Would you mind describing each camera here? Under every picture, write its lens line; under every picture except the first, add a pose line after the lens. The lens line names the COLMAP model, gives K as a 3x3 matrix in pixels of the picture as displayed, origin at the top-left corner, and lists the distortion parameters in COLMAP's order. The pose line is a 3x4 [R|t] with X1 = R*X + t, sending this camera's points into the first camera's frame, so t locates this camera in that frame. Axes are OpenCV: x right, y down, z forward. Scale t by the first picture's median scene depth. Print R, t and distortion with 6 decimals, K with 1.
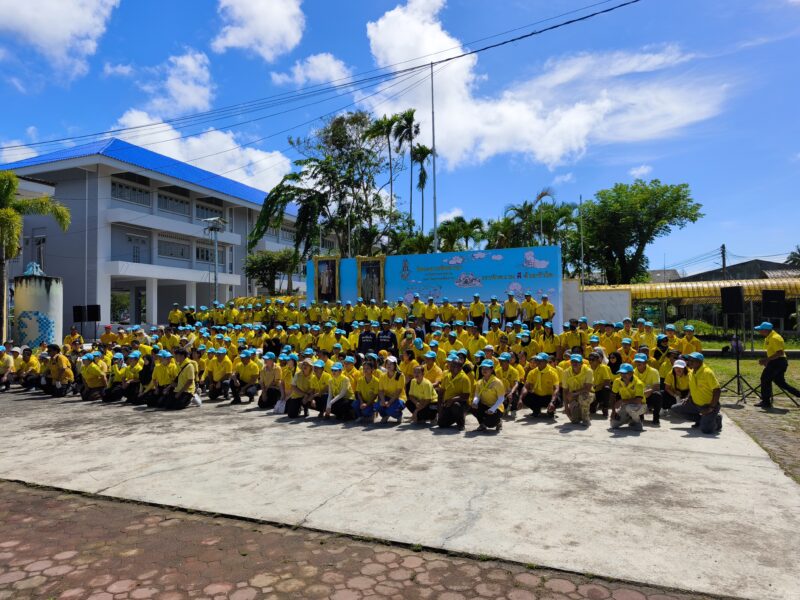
lens RADIAL K [[563.5, 0, 396.5], [0, 563.5, 296.5], [0, 0, 1]] dist [-0.006336, -0.011430]
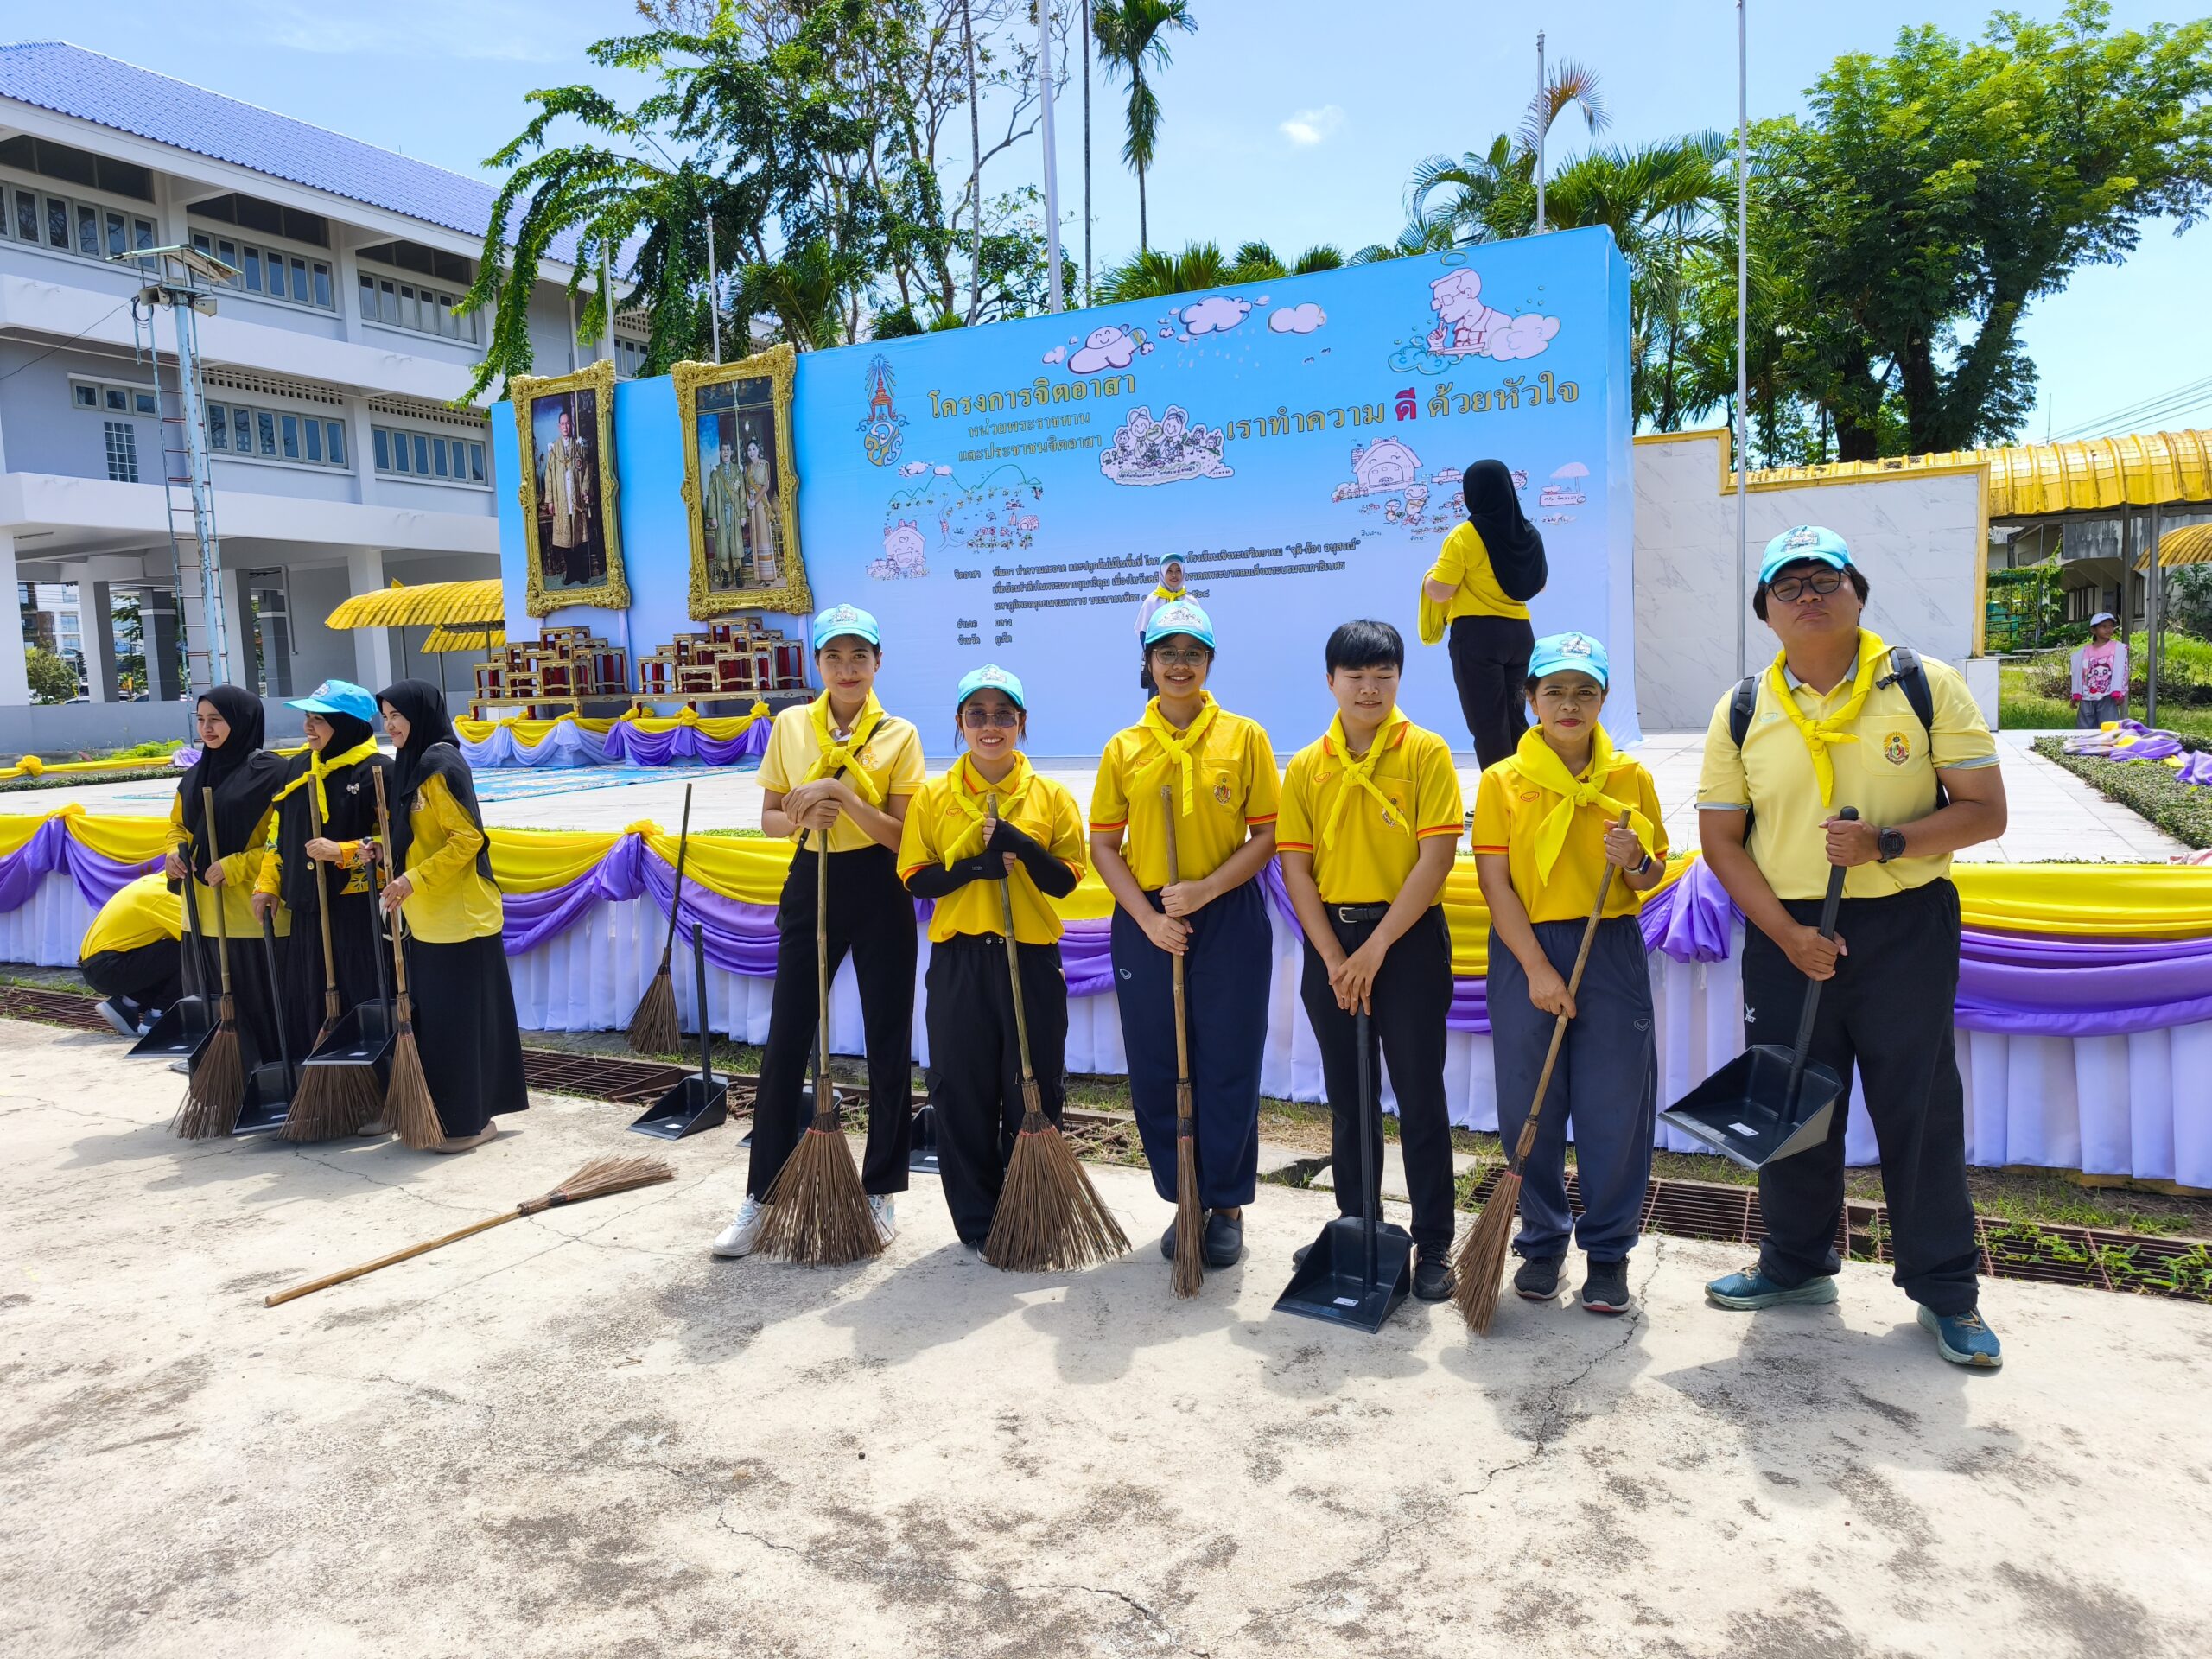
lens RADIAL K [[1558.1, 0, 1096.3], [0, 1558.1, 819.7], [0, 0, 1]] dist [-0.006336, -0.011430]
pose [[0.996819, -0.019561, -0.077264, 0.115511], [0.030258, 0.989717, 0.139801, 0.020137], [0.073734, -0.141694, 0.987161, 0.339869]]
